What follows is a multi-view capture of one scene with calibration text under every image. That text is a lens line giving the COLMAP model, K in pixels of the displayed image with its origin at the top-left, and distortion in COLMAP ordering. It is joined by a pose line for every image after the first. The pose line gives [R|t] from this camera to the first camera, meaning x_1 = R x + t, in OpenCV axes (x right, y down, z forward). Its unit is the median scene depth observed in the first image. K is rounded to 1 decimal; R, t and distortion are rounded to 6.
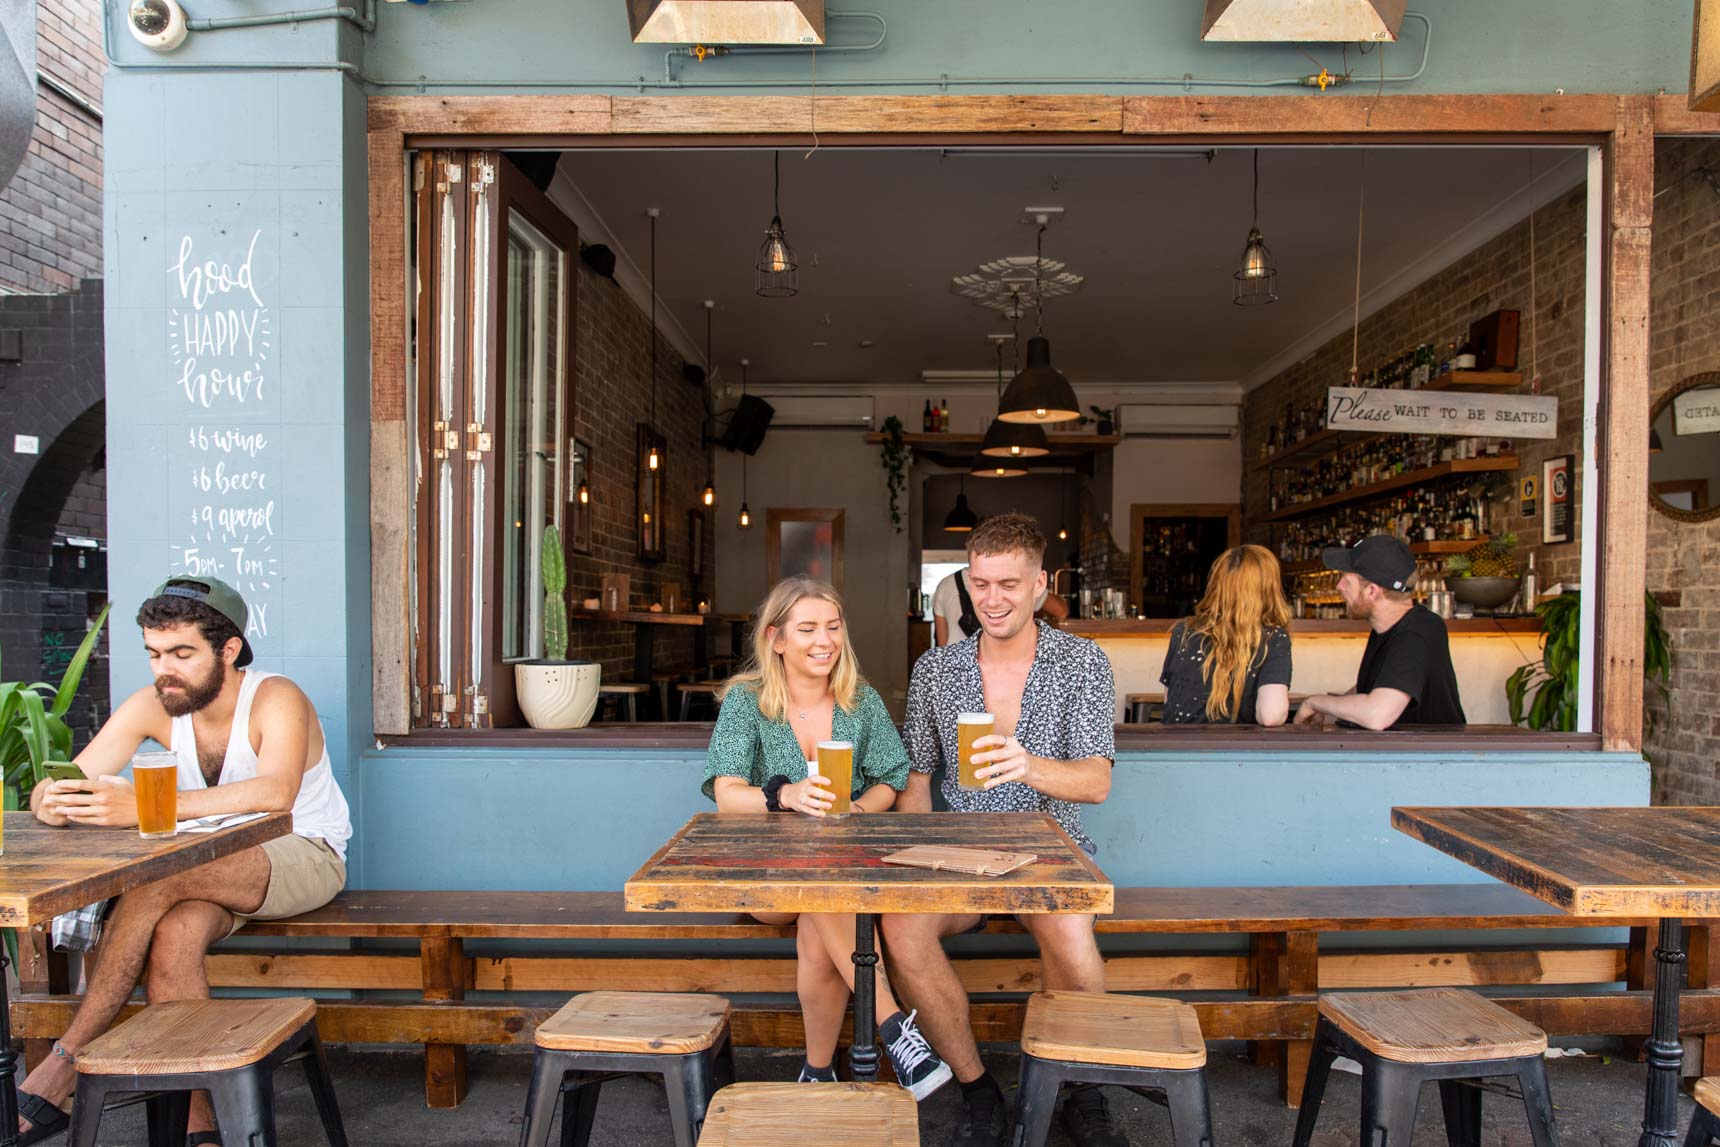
lens RADIAL K [[1185.1, 0, 860.6], [0, 1185.1, 660.0], [0, 0, 1]] dist [-0.005111, -0.005896]
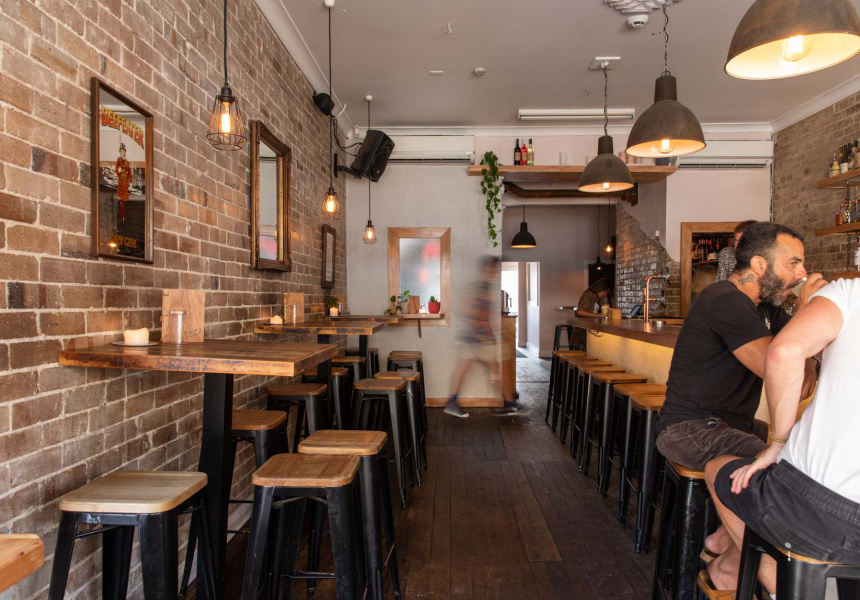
lens RADIAL K [[620.8, 0, 430.0], [0, 620.8, 300.0], [0, 0, 1]] dist [0.017393, -0.004015]
pose [[0.999969, -0.005251, -0.005911, -0.032257], [0.005049, 0.999420, -0.033664, -0.030406], [0.006085, 0.033634, 0.999416, 0.358842]]
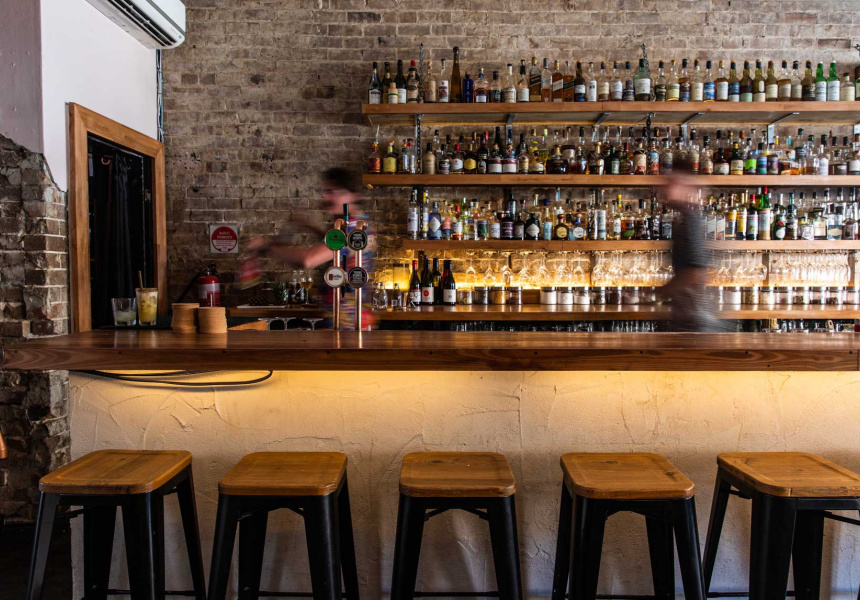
lens RADIAL K [[620.8, 0, 430.0], [0, 620.8, 300.0], [0, 0, 1]] dist [0.017393, -0.004015]
pose [[0.001553, -0.051838, 0.998654, -0.066532], [0.031958, 0.998148, 0.051762, -0.050799], [-0.999488, 0.031834, 0.003207, 0.836356]]
